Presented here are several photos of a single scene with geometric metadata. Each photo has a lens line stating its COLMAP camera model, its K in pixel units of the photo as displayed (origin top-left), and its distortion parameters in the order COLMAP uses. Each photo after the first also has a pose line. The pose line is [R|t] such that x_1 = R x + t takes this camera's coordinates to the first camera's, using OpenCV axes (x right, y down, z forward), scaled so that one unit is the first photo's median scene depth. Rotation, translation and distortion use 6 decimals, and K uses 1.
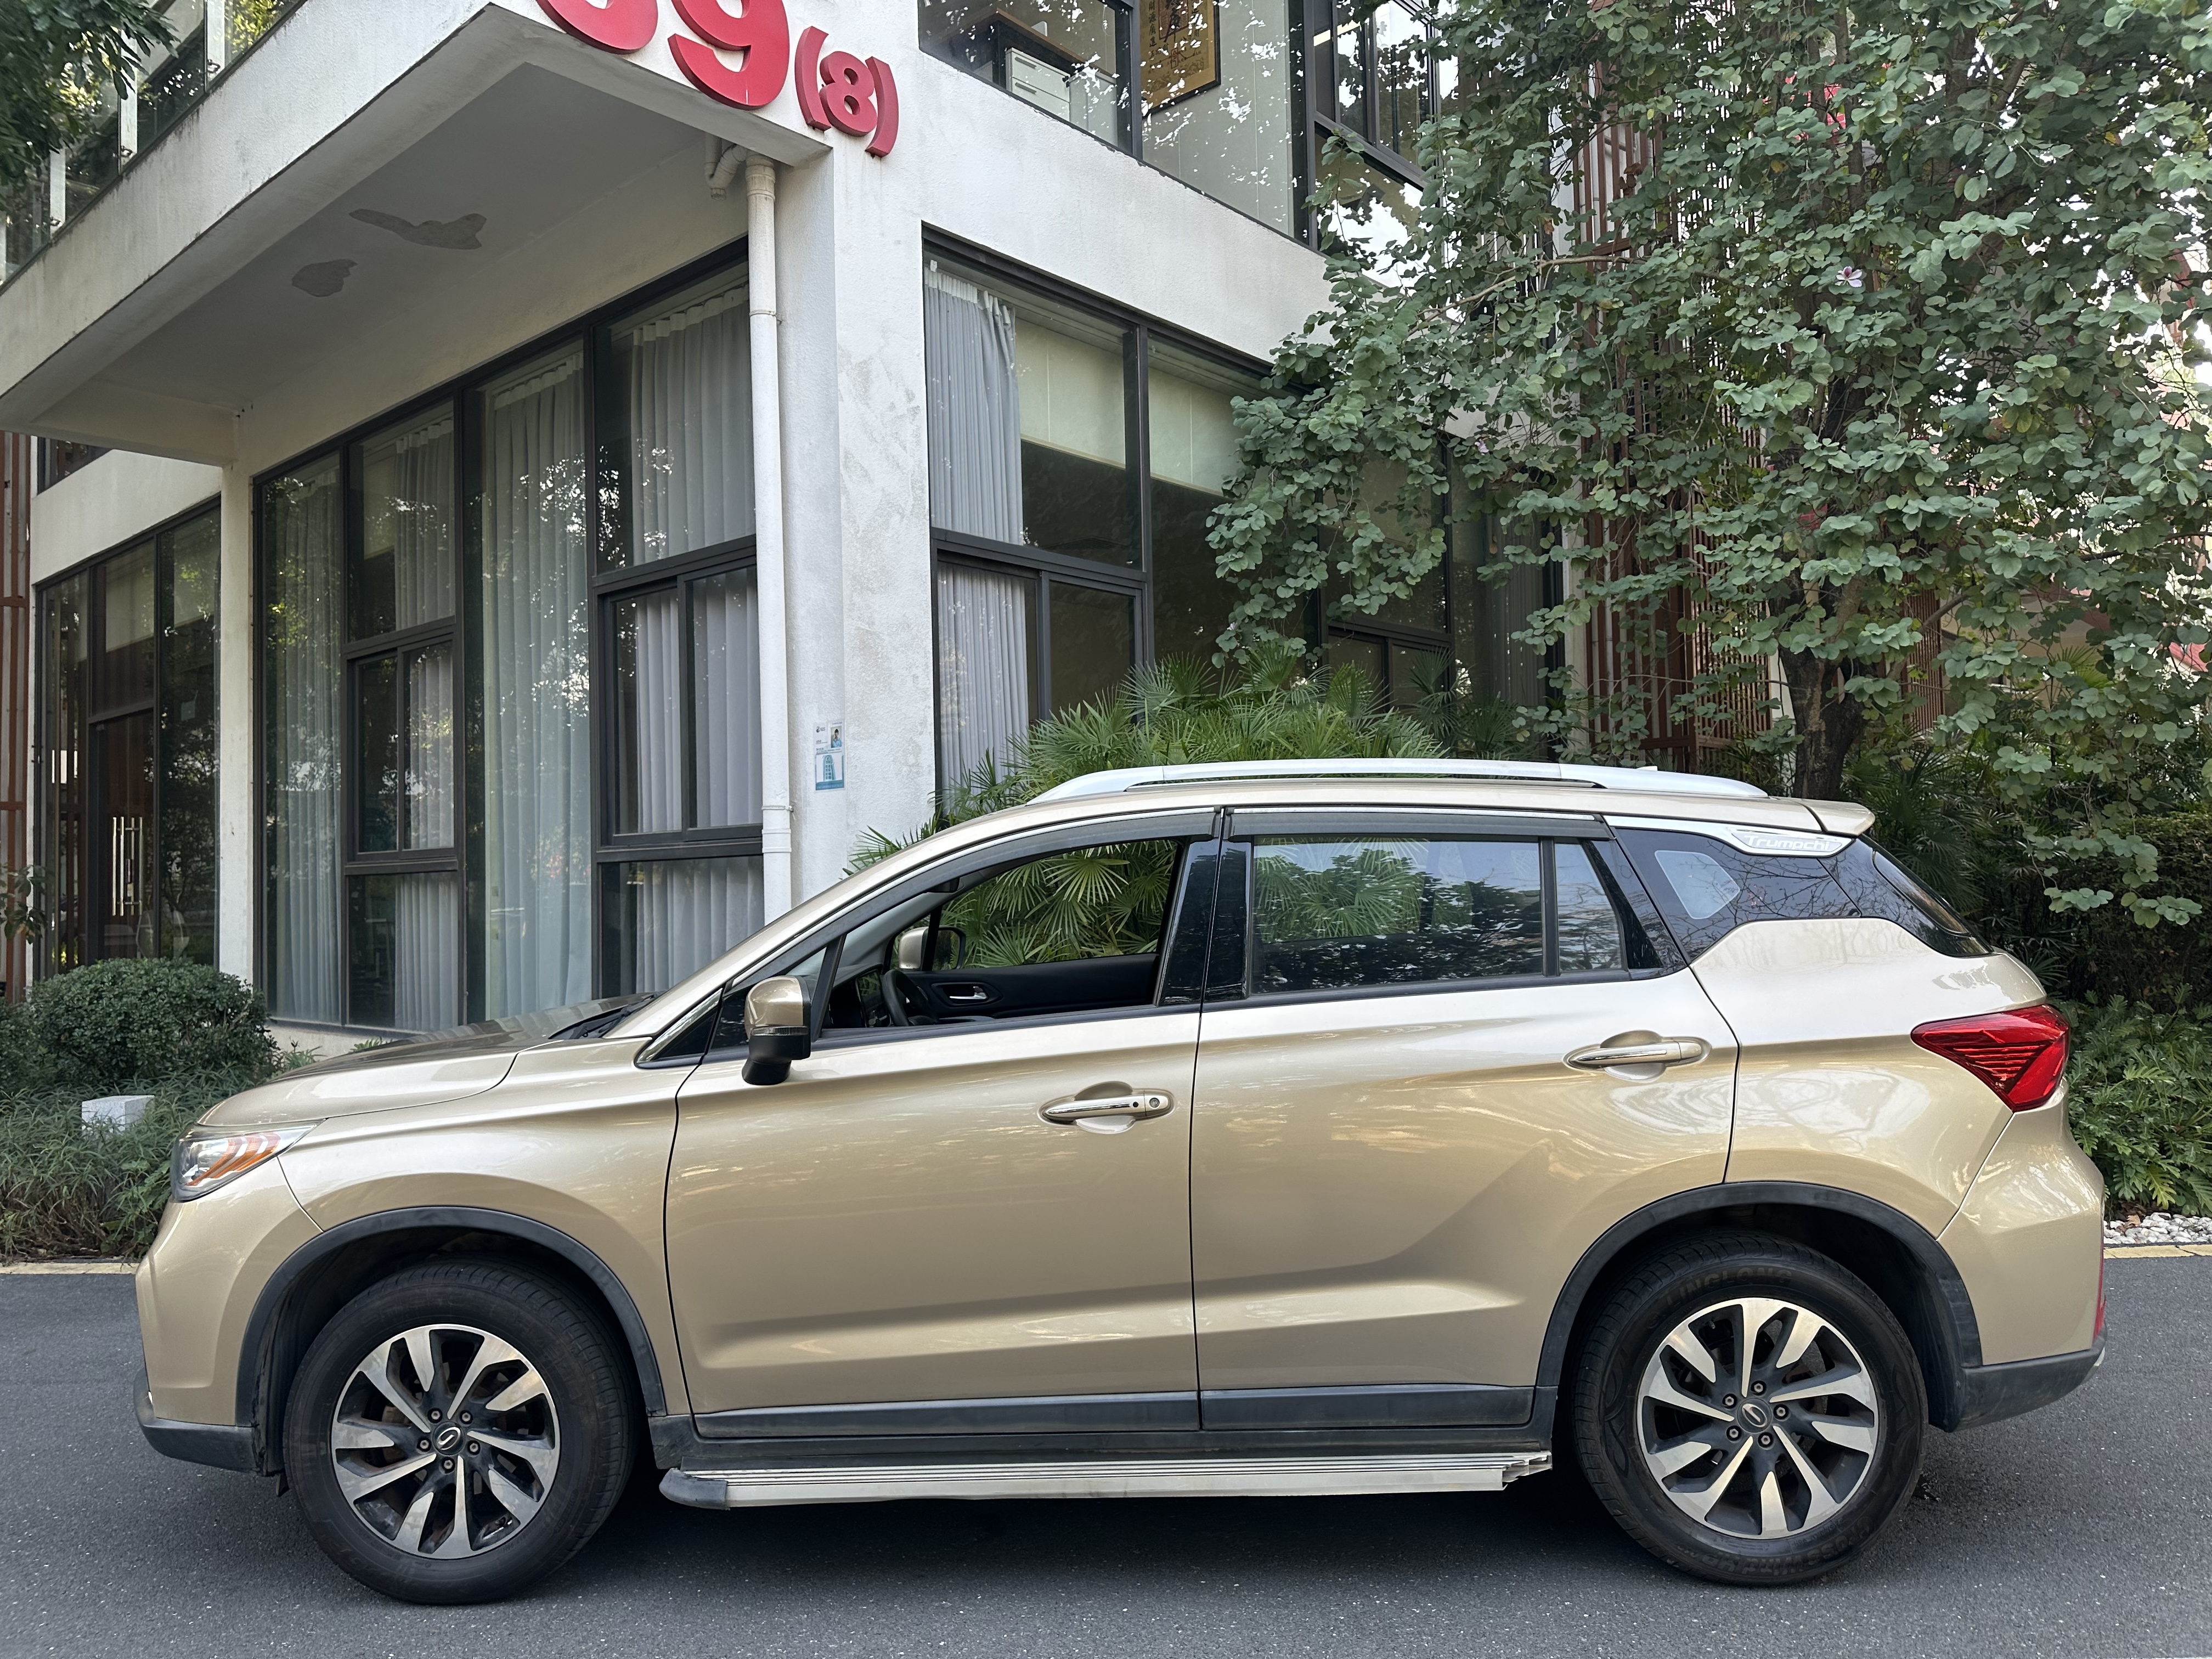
lens RADIAL K [[1564.9, 0, 1106.0], [0, 1564.9, 829.5], [0, 0, 1]] dist [0.098458, -0.135393]
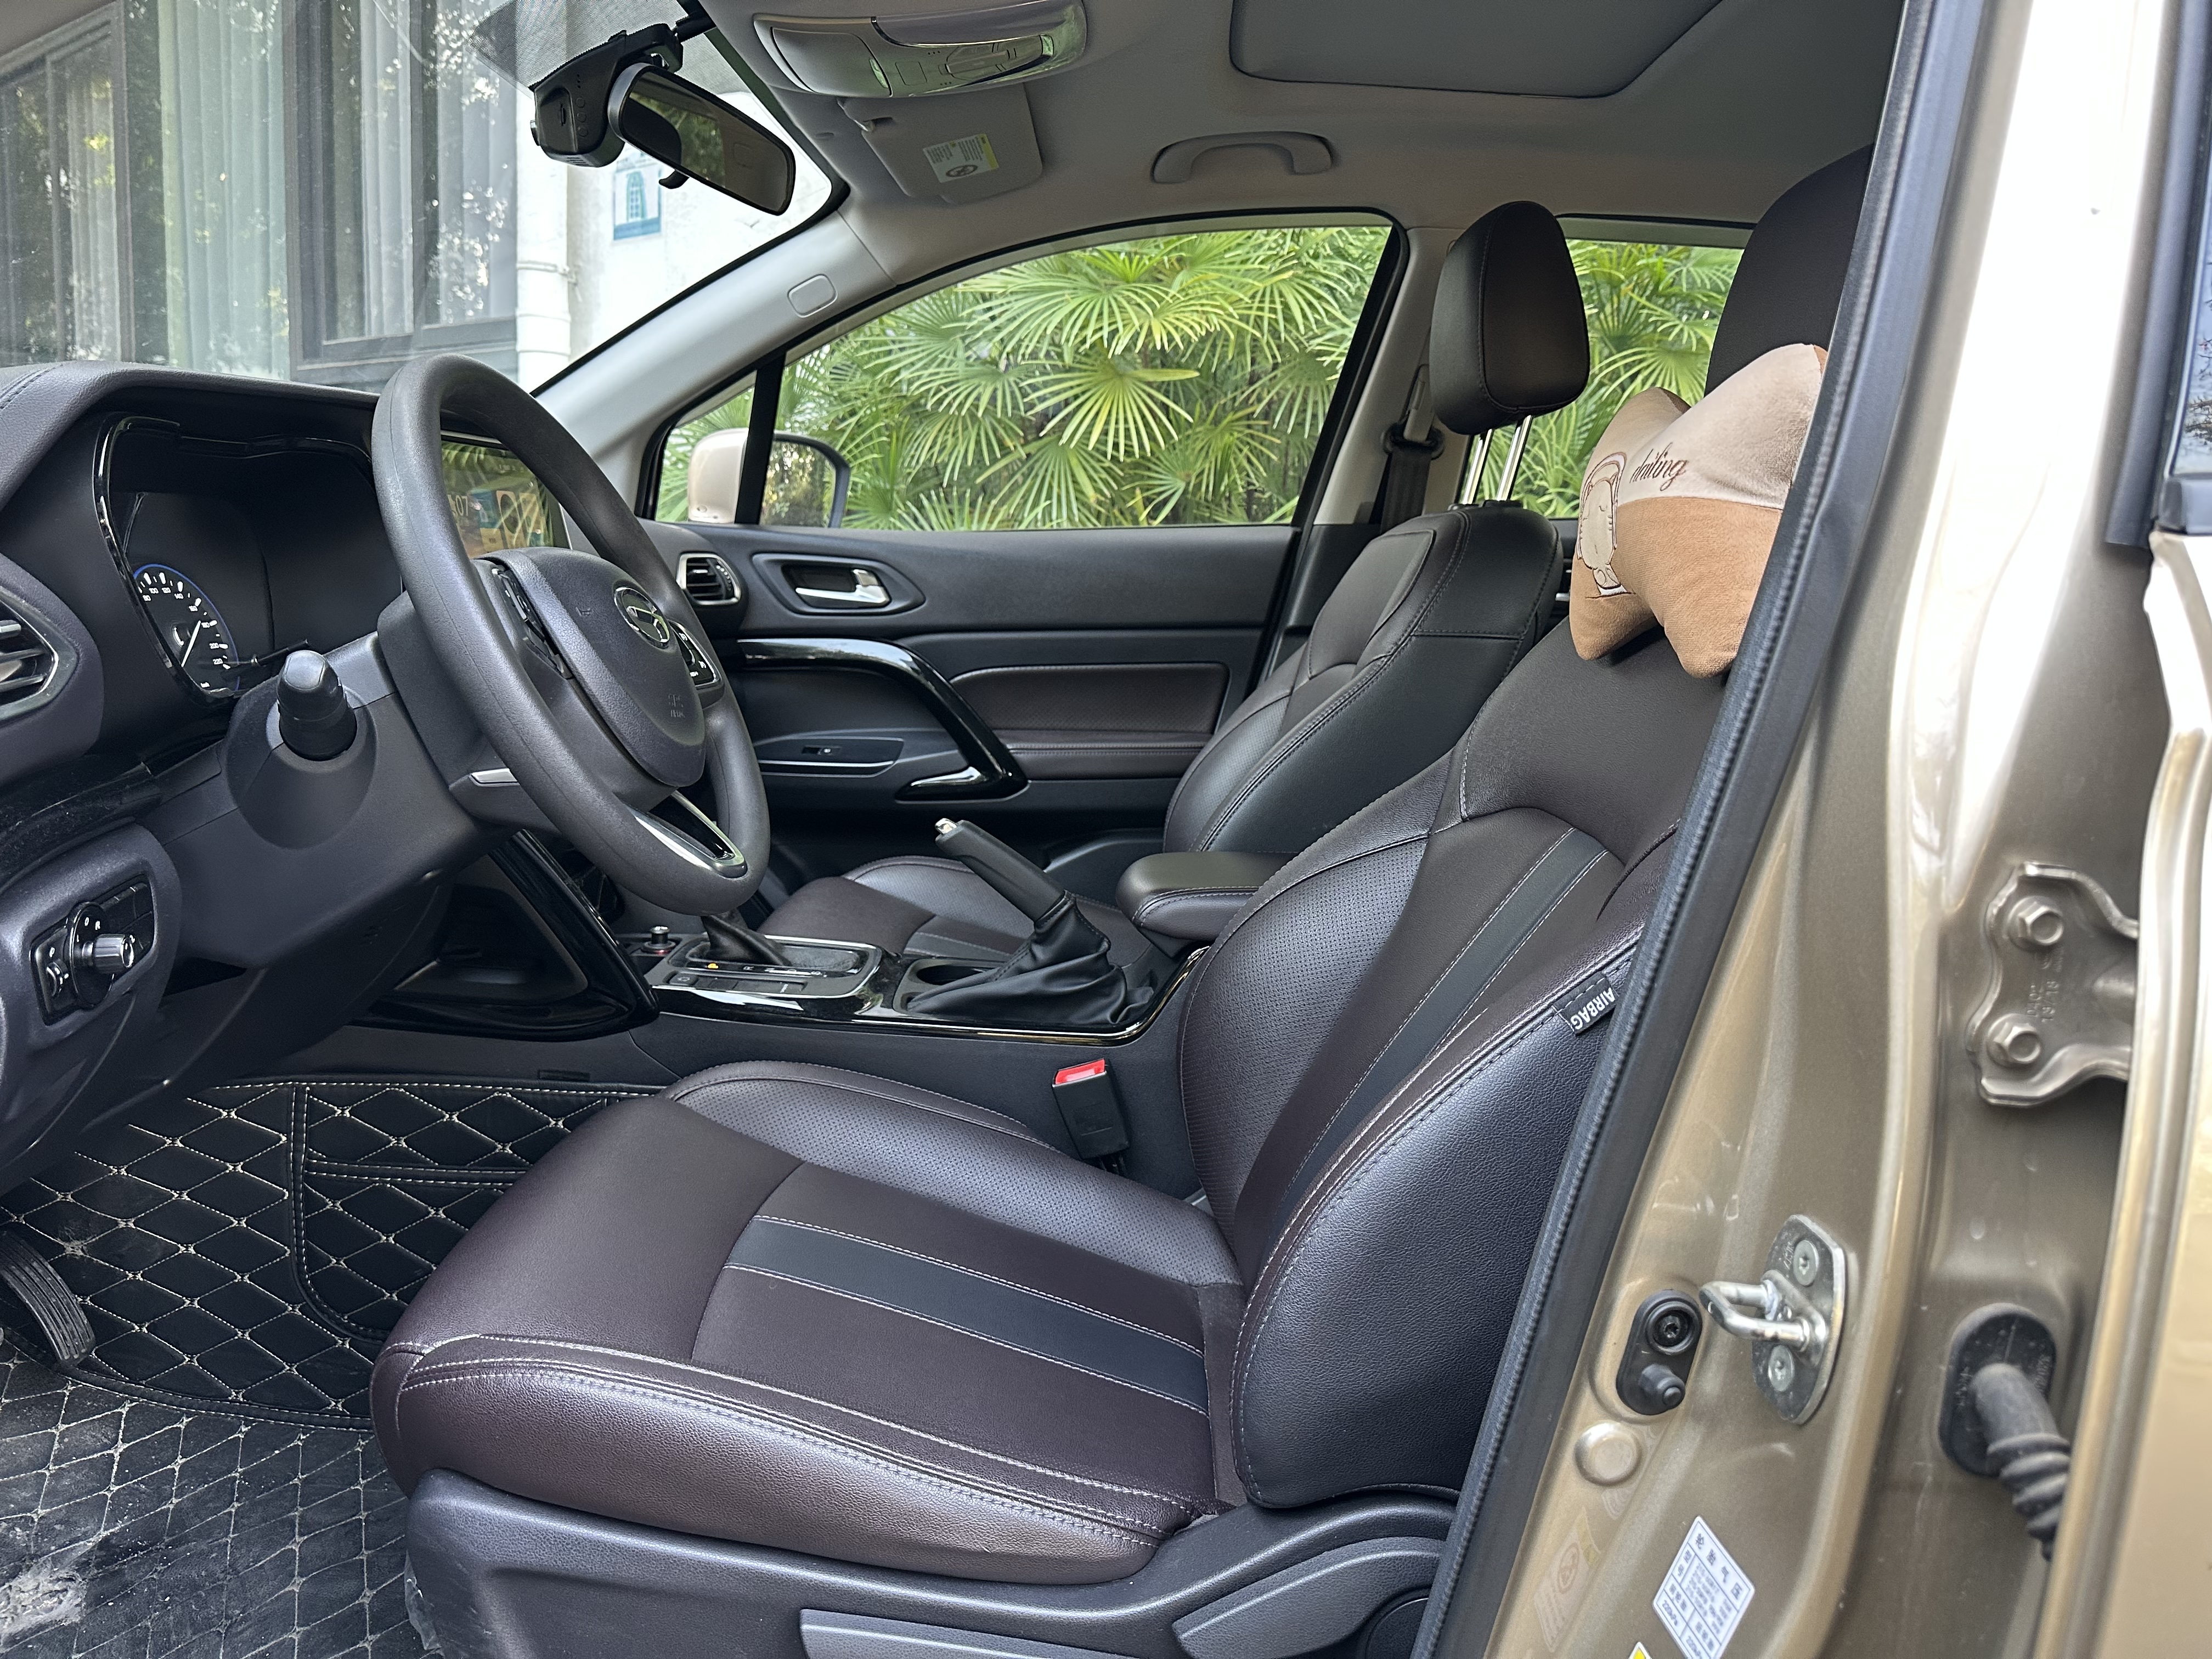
lens RADIAL K [[1564.9, 0, 1106.0], [0, 1564.9, 829.5], [0, 0, 1]] dist [0.098458, -0.135393]
pose [[0.997062, 0.058816, 0.049062, -0.029074], [-0.067682, 0.976440, 0.204899, 0.060393], [-0.035855, -0.207618, 0.977553, 0.455113]]
